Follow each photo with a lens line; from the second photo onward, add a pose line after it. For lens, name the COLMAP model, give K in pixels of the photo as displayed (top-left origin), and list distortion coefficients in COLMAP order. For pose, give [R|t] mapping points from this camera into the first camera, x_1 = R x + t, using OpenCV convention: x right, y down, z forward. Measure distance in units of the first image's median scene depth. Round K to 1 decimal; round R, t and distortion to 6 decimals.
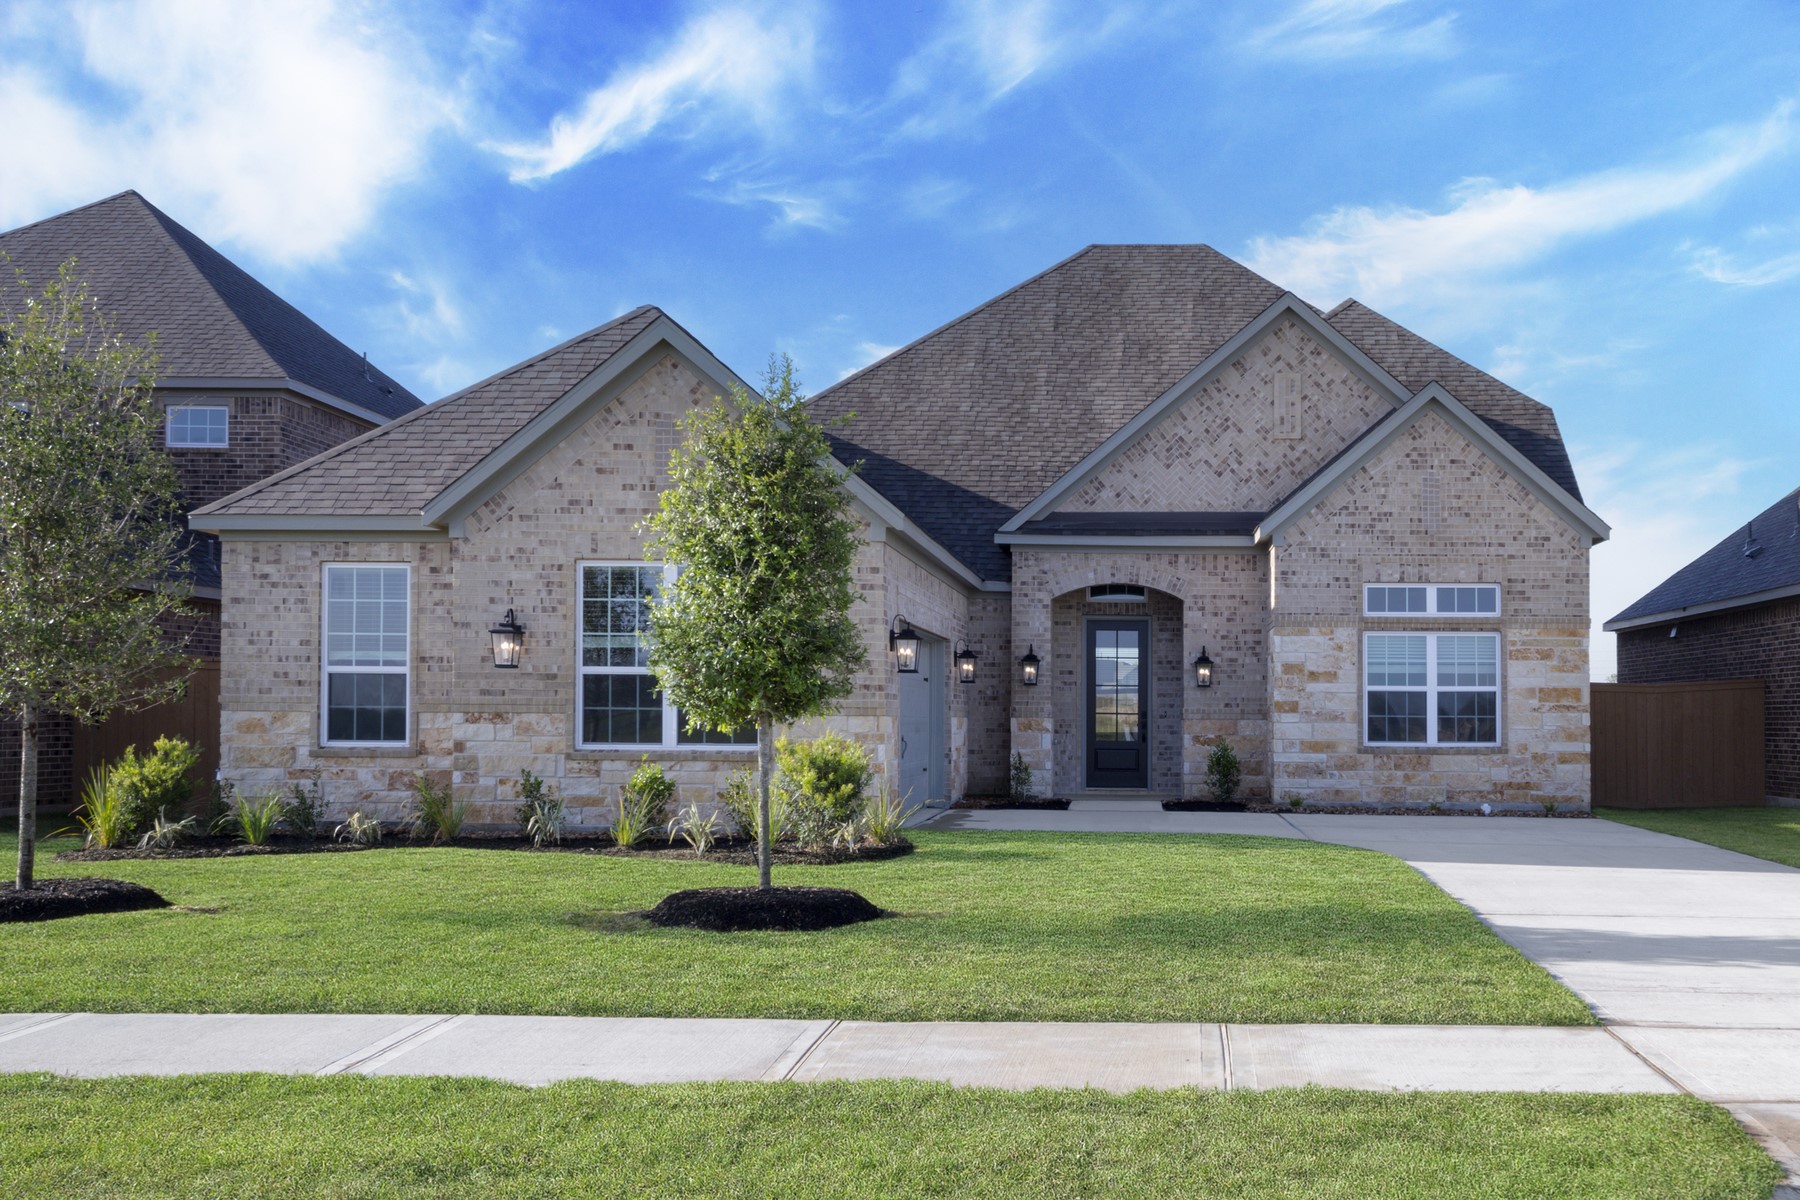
lens RADIAL K [[2254.2, 0, 900.4], [0, 2254.2, 597.2], [0, 0, 1]] dist [0.008461, 0.000000]
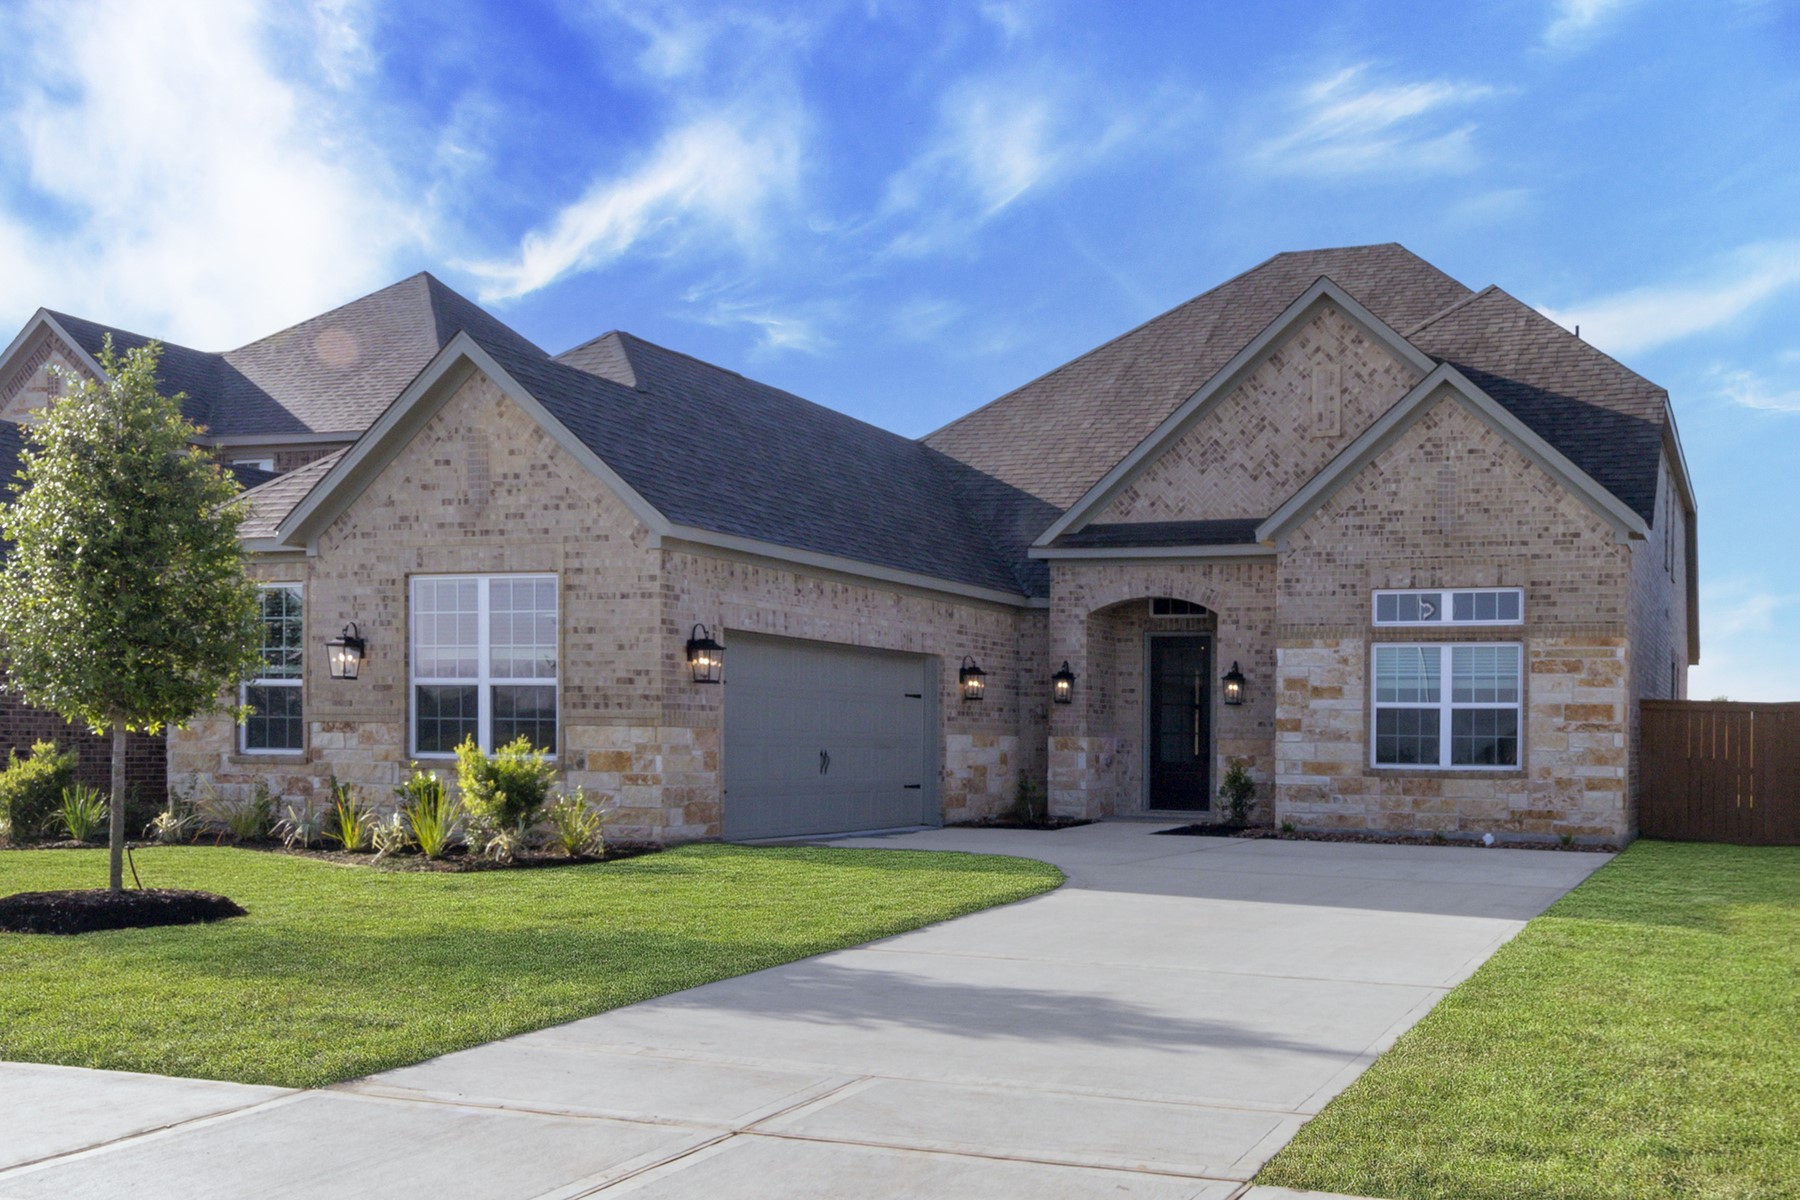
lens RADIAL K [[1994.0, 0, 905.0], [0, 1994.0, 734.4], [0, 0, 1]] dist [0.002681, 0.000000]
pose [[0.936584, 0.005728, -0.350396, 0.313038], [0.009915, 0.999033, 0.042836, 0.015835], [0.350302, -0.043594, 0.935622, 0.177804]]
